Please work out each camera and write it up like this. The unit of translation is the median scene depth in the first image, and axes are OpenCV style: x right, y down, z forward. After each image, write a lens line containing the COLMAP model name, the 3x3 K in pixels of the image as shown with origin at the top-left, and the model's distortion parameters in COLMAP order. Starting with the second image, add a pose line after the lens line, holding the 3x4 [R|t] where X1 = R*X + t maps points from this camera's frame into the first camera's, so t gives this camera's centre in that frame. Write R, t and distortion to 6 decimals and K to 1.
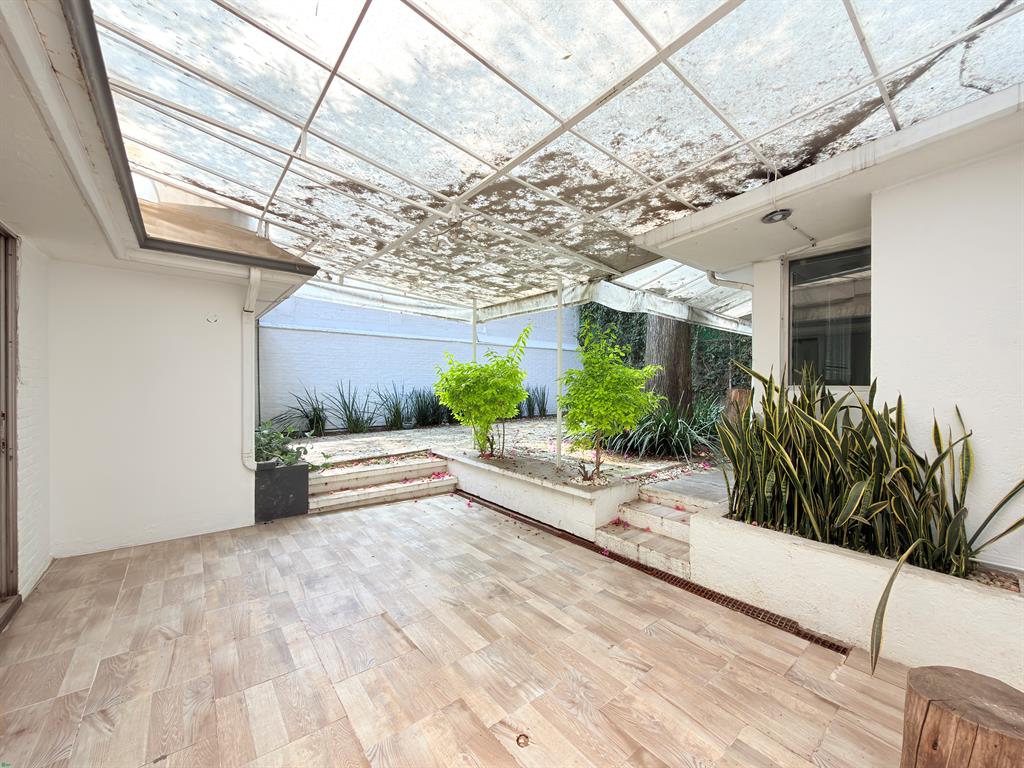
lens RADIAL K [[406.7, 0, 511.7], [0, 406.7, 381.9], [0, 0, 1]] dist [-0.001033, 0.000253]
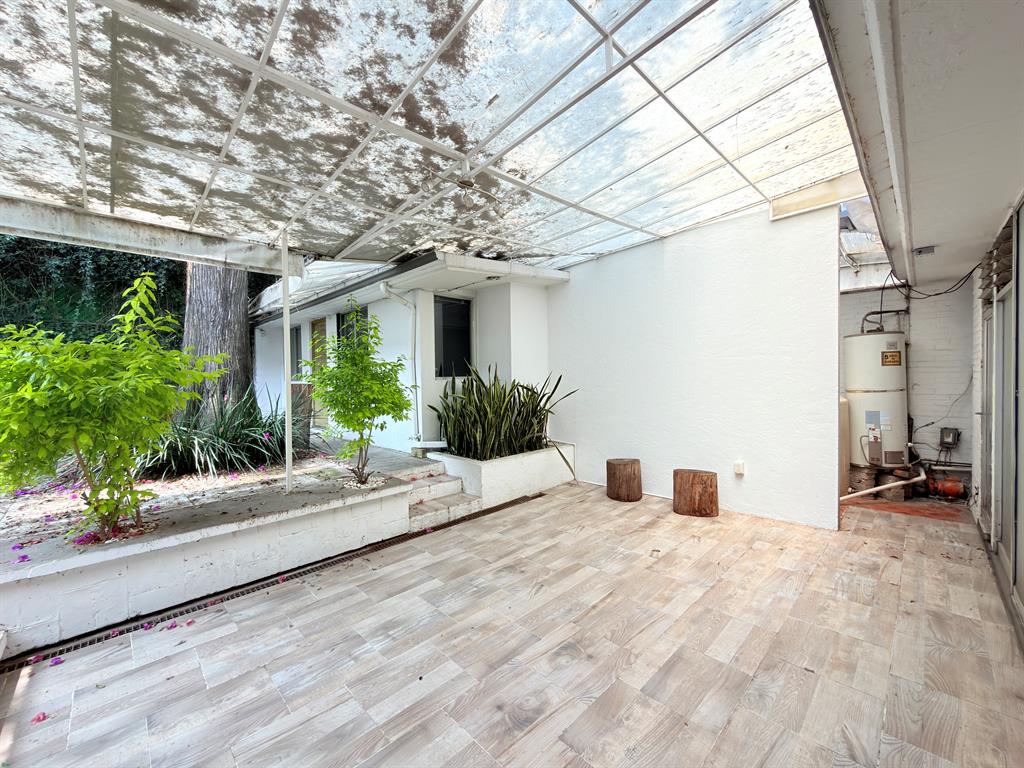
lens RADIAL K [[406.7, 0, 511.7], [0, 406.7, 381.9], [0, 0, 1]] dist [-0.001033, 0.000253]
pose [[-0.097150, -0.016099, 0.995140, -0.958728], [0.013510, 0.999756, 0.017493, 0.004213], [-0.995178, 0.015144, -0.096908, 0.964776]]
